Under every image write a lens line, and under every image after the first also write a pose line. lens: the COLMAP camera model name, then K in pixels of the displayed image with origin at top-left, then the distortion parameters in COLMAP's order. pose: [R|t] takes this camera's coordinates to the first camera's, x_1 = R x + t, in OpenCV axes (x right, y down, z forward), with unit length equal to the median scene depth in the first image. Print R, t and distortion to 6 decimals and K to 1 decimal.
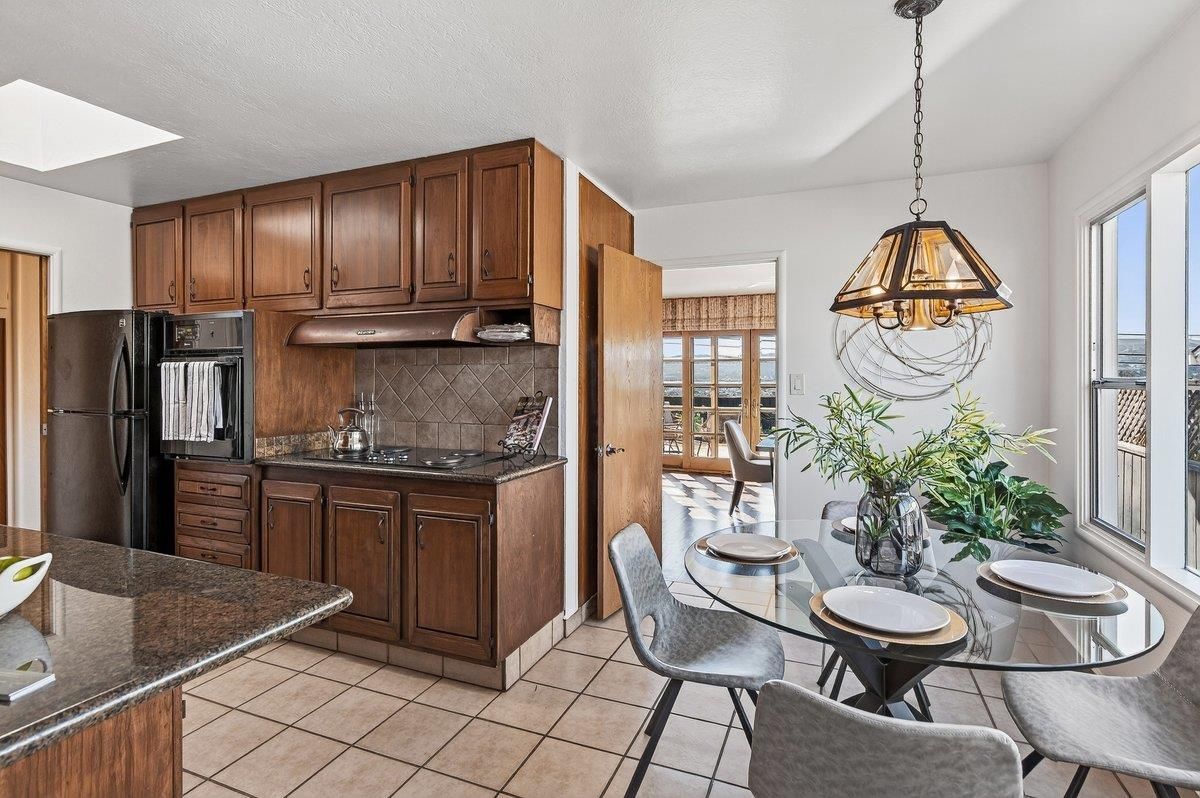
lens RADIAL K [[625.1, 0, 601.2], [0, 625.1, 387.2], [0, 0, 1]] dist [0.000919, 0.000629]
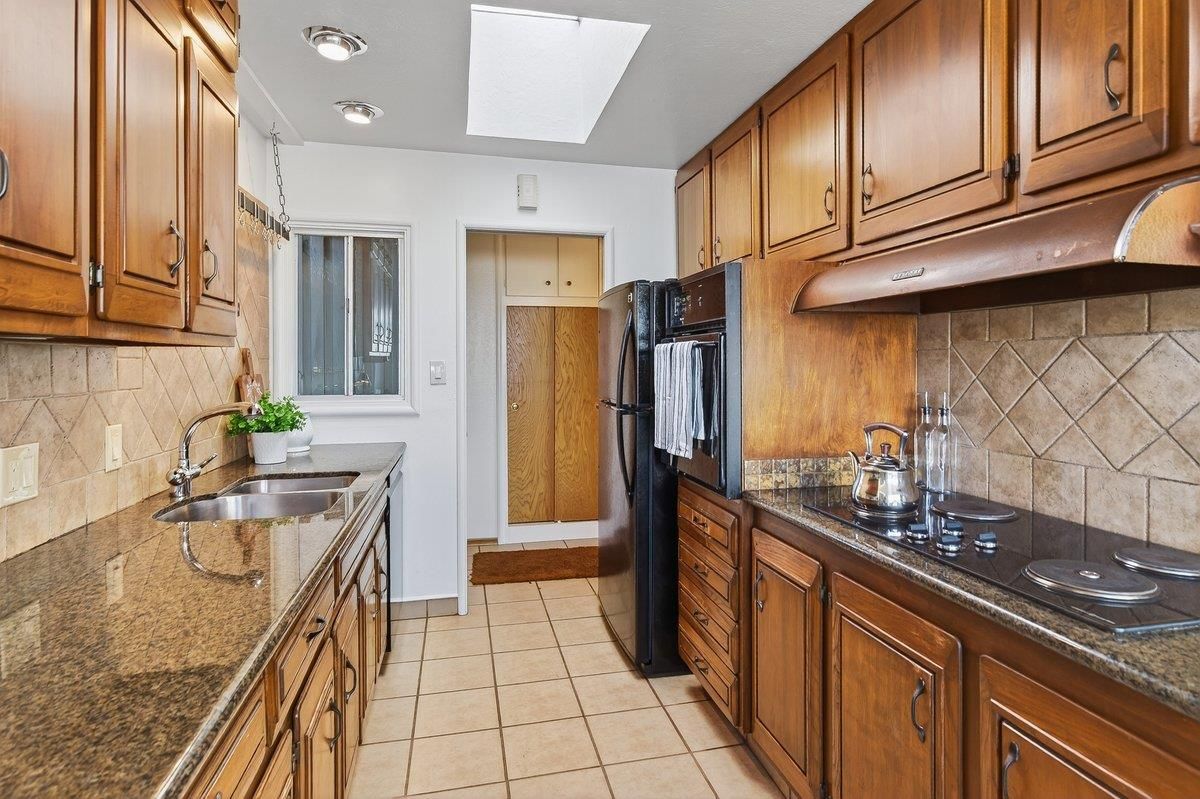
lens RADIAL K [[646.7, 0, 604.5], [0, 646.7, 362.6], [0, 0, 1]] dist [-0.013829, 0.001104]
pose [[0.591721, -0.001893, -0.806140, -0.102057], [-0.007858, 0.999936, -0.008116, -0.011278], [0.806104, 0.011137, 0.591669, 0.484262]]
